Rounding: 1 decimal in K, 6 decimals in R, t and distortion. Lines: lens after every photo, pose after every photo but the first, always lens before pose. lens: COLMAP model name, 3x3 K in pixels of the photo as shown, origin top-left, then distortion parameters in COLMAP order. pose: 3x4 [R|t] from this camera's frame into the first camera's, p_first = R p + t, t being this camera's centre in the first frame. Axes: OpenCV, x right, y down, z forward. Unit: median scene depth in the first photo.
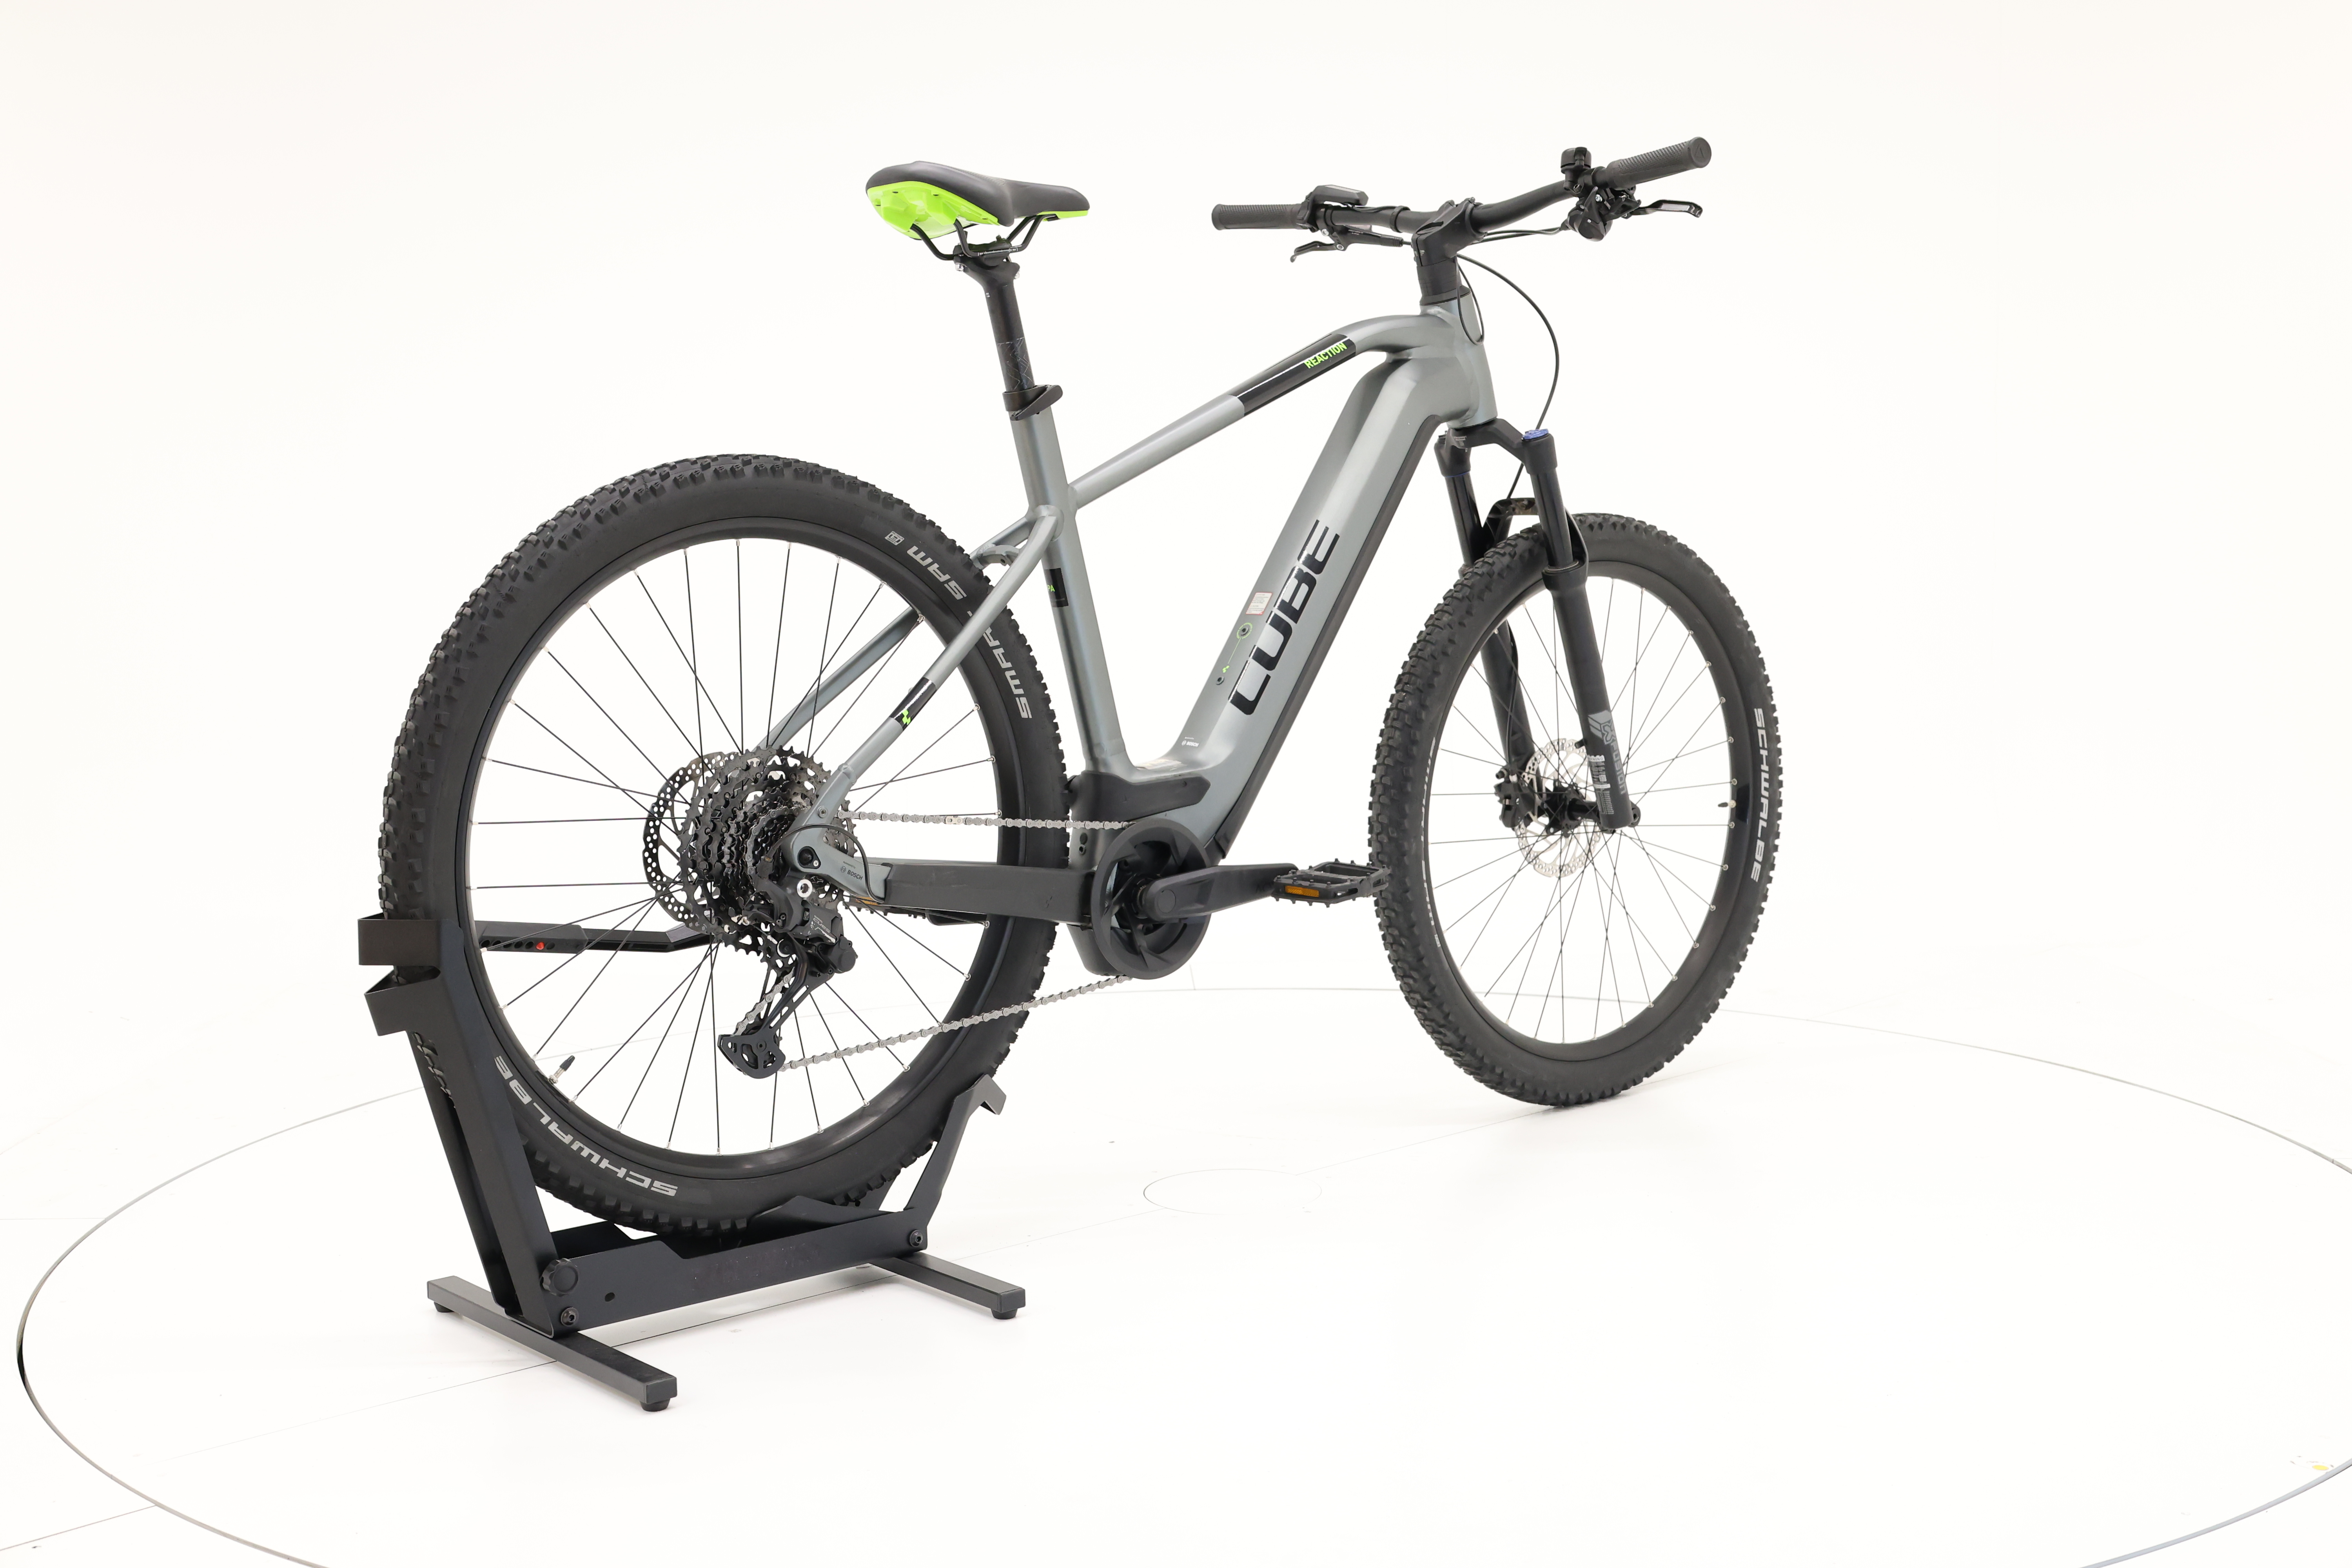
lens RADIAL K [[2666.6, 0, 1170.7], [0, 2666.6, 778.0], [0, 0, 1]] dist [-0.011588, 0.000000]
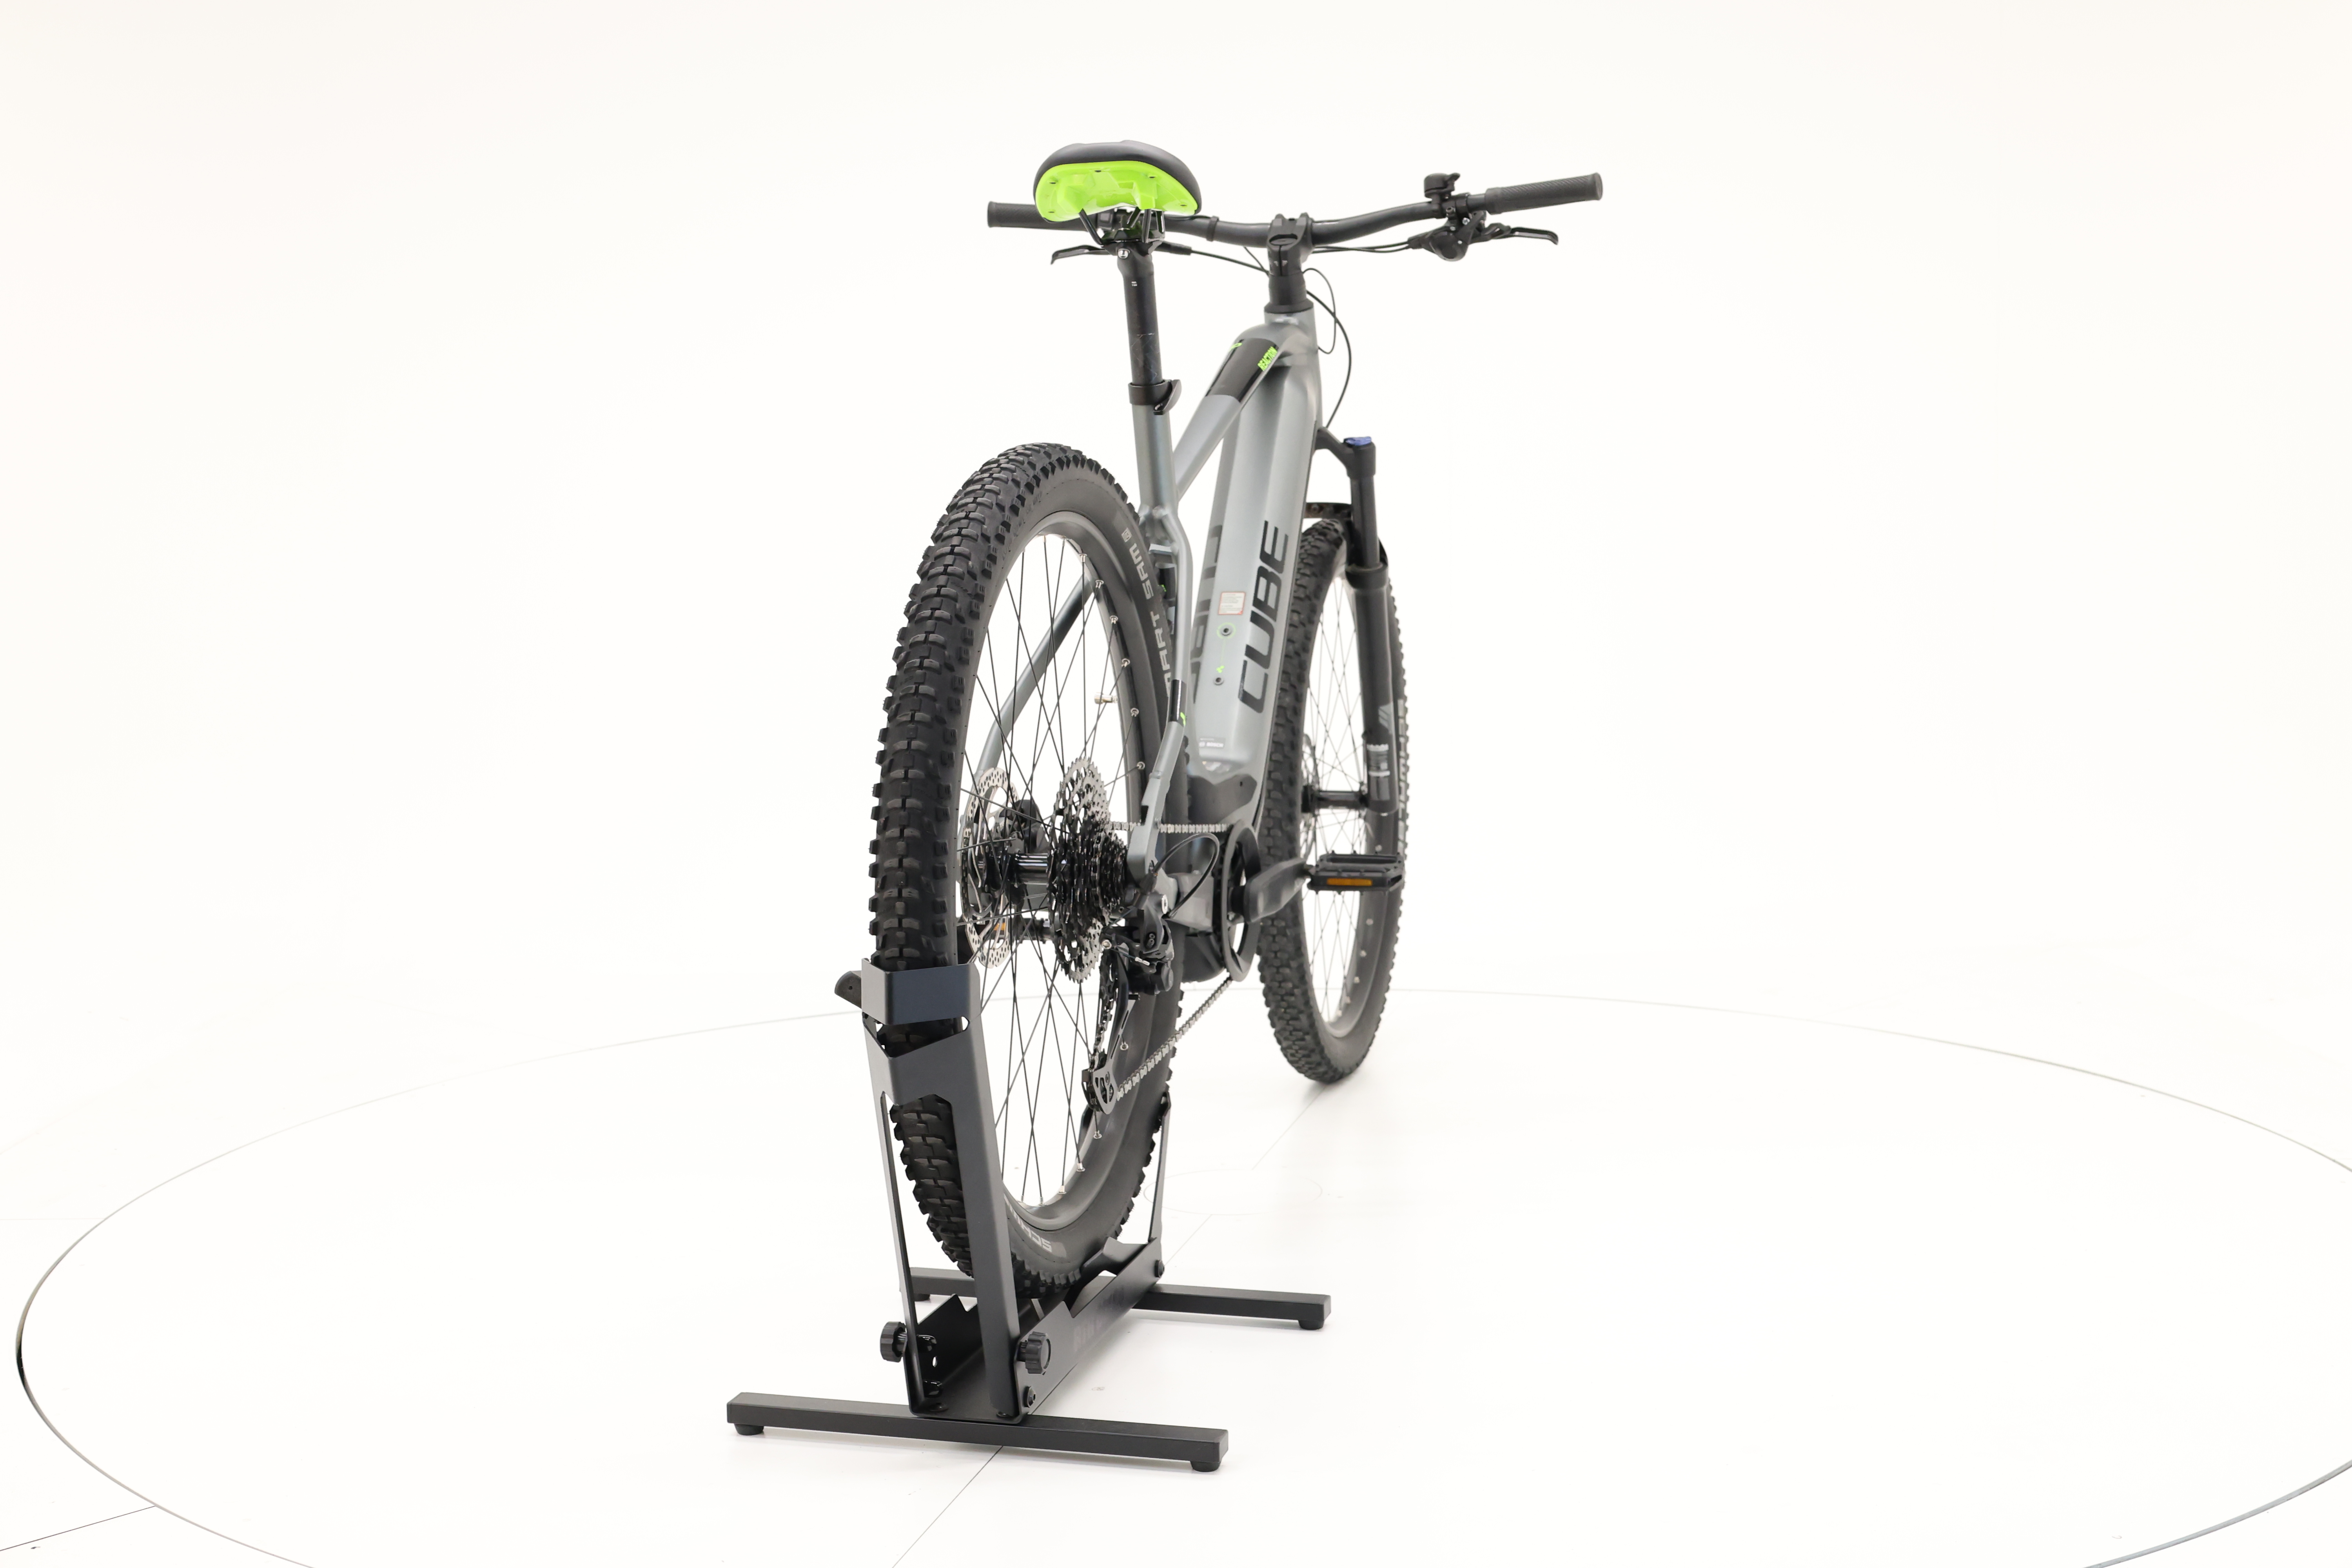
lens RADIAL K [[2666.6, 0, 1172.1], [0, 2666.6, 773.8], [0, 0, 1]] dist [-0.011588, 0.000000]
pose [[0.832870, -0.051673, 0.551051, -0.589331], [0.059181, 0.998239, 0.004159, -0.007442], [-0.550296, 0.029148, 0.834461, 0.190675]]
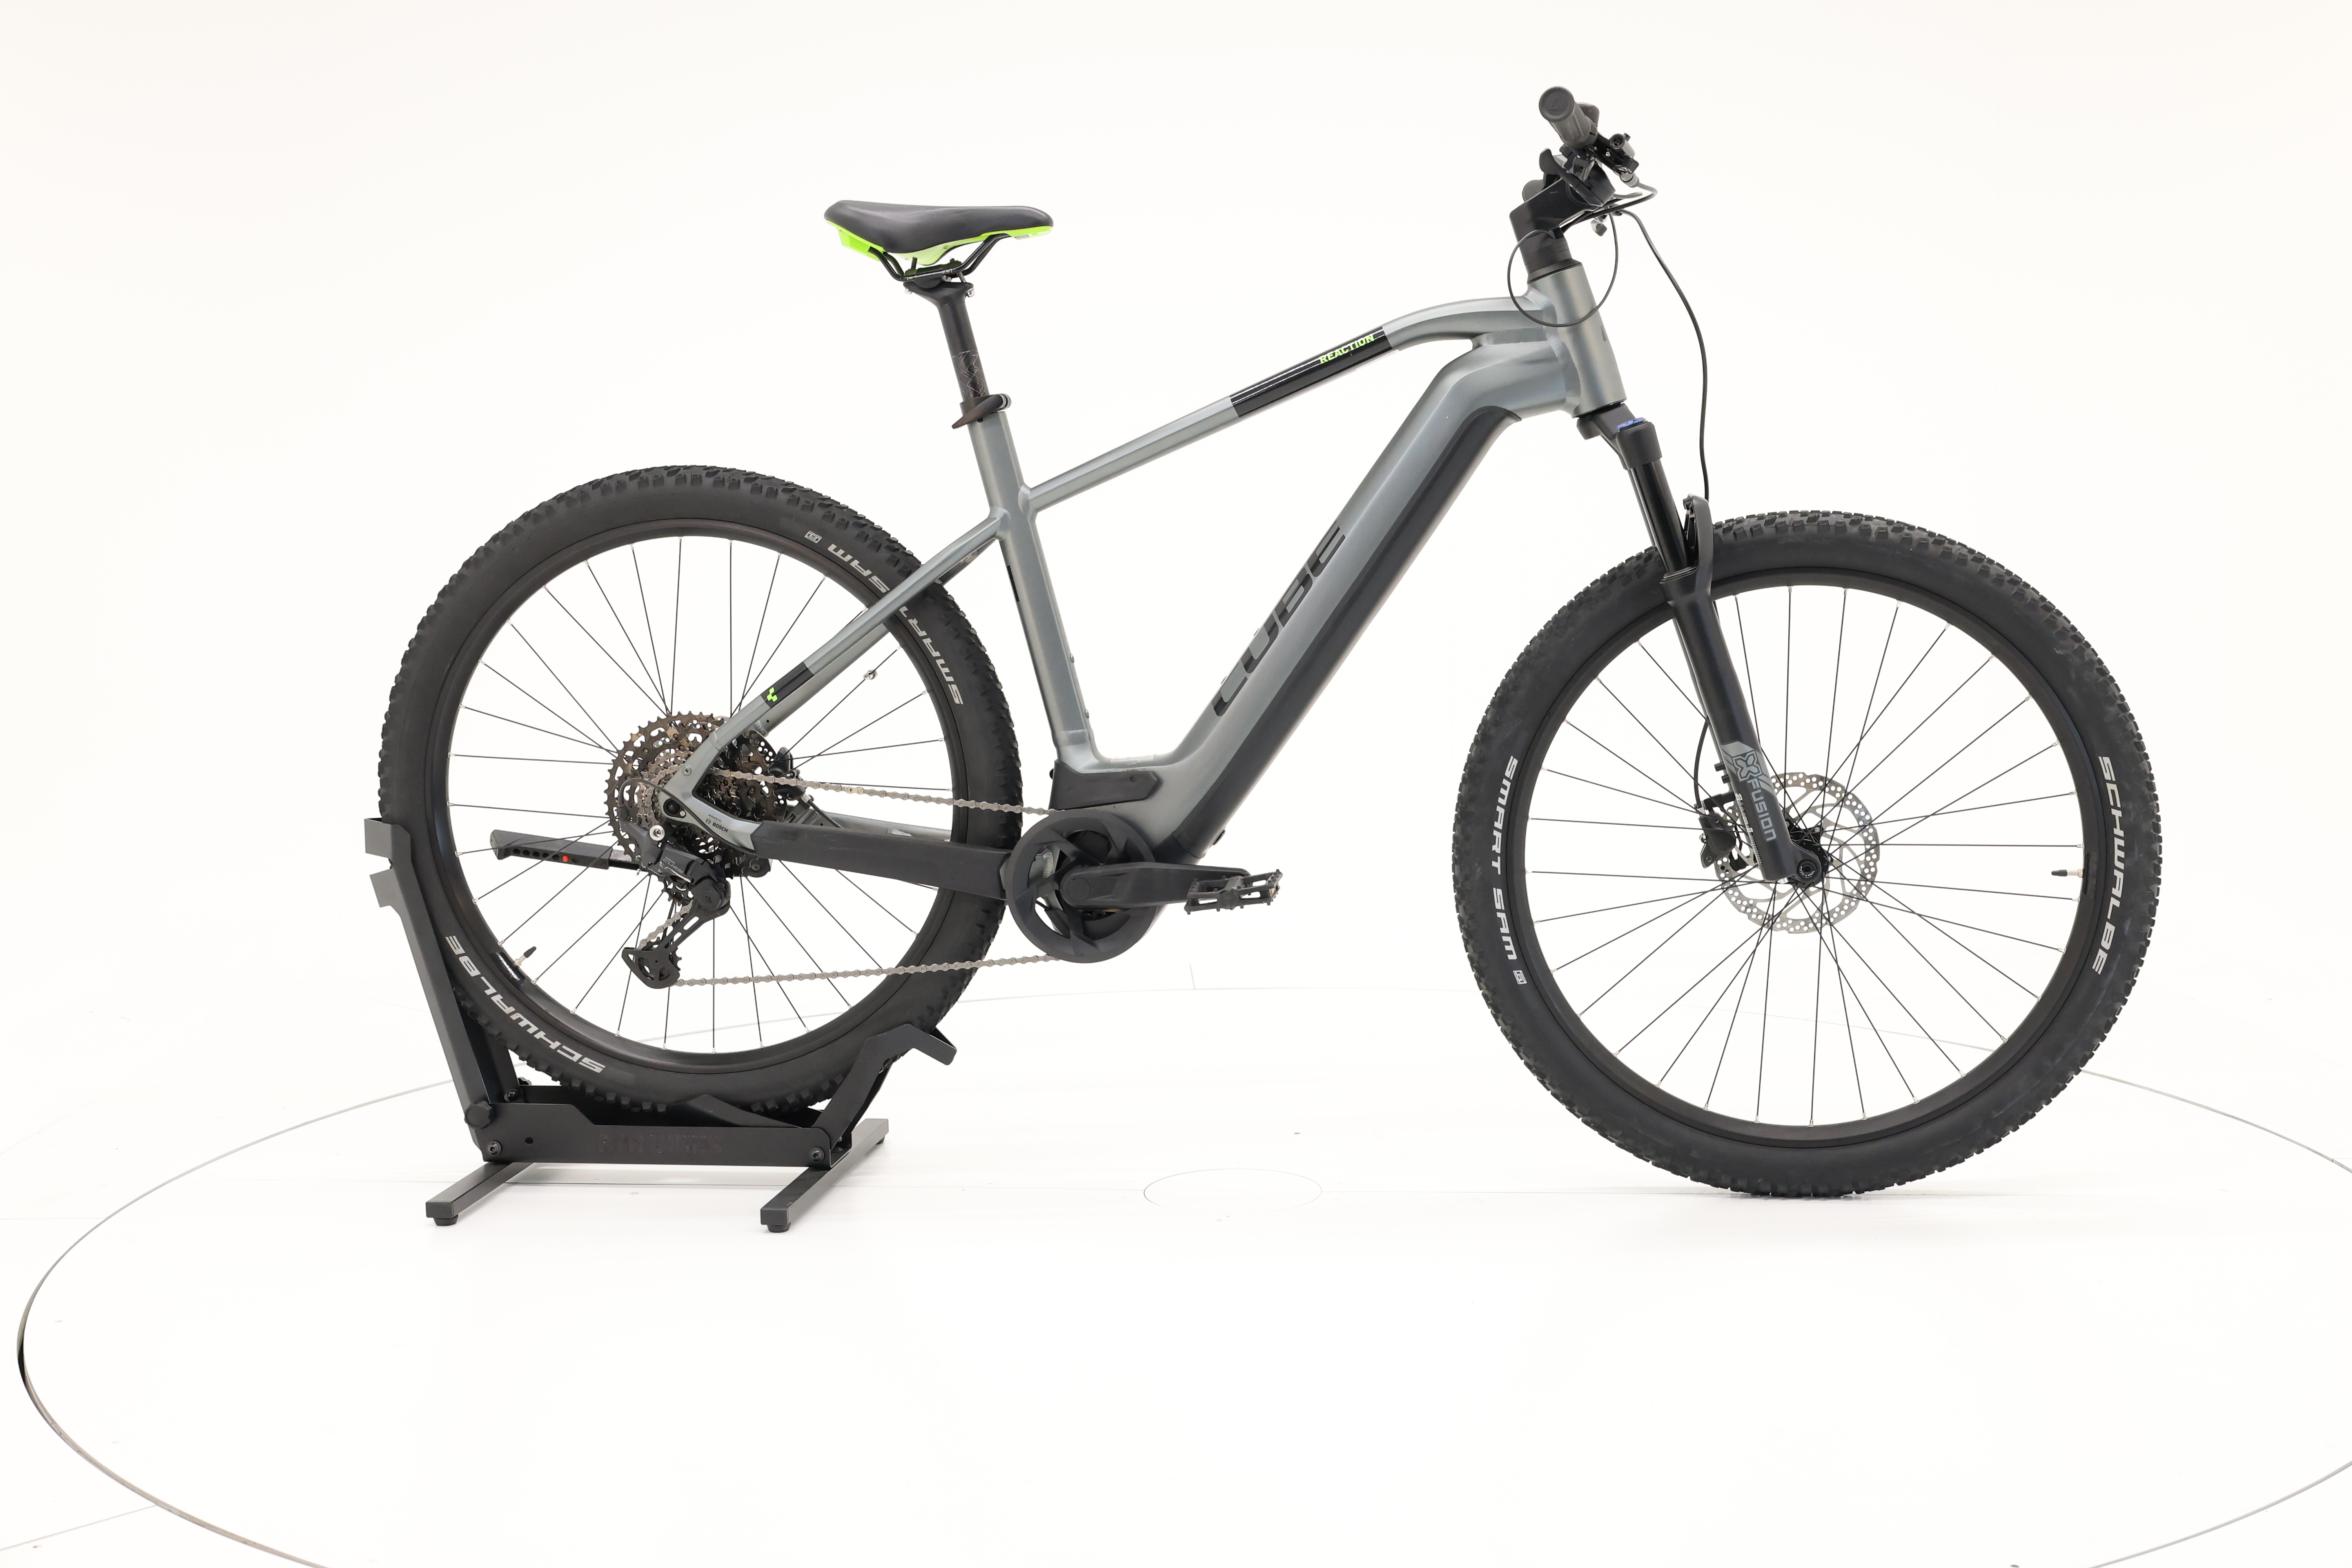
lens RADIAL K [[2666.6, 0, 1176.3], [0, 2666.6, 778.4], [0, 0, 1]] dist [-0.011588, 0.000000]
pose [[0.665742, 0.083135, -0.741537, 0.808632], [-0.068390, 0.996389, 0.050307, -0.052677], [0.743042, 0.017222, 0.669024, 0.340984]]
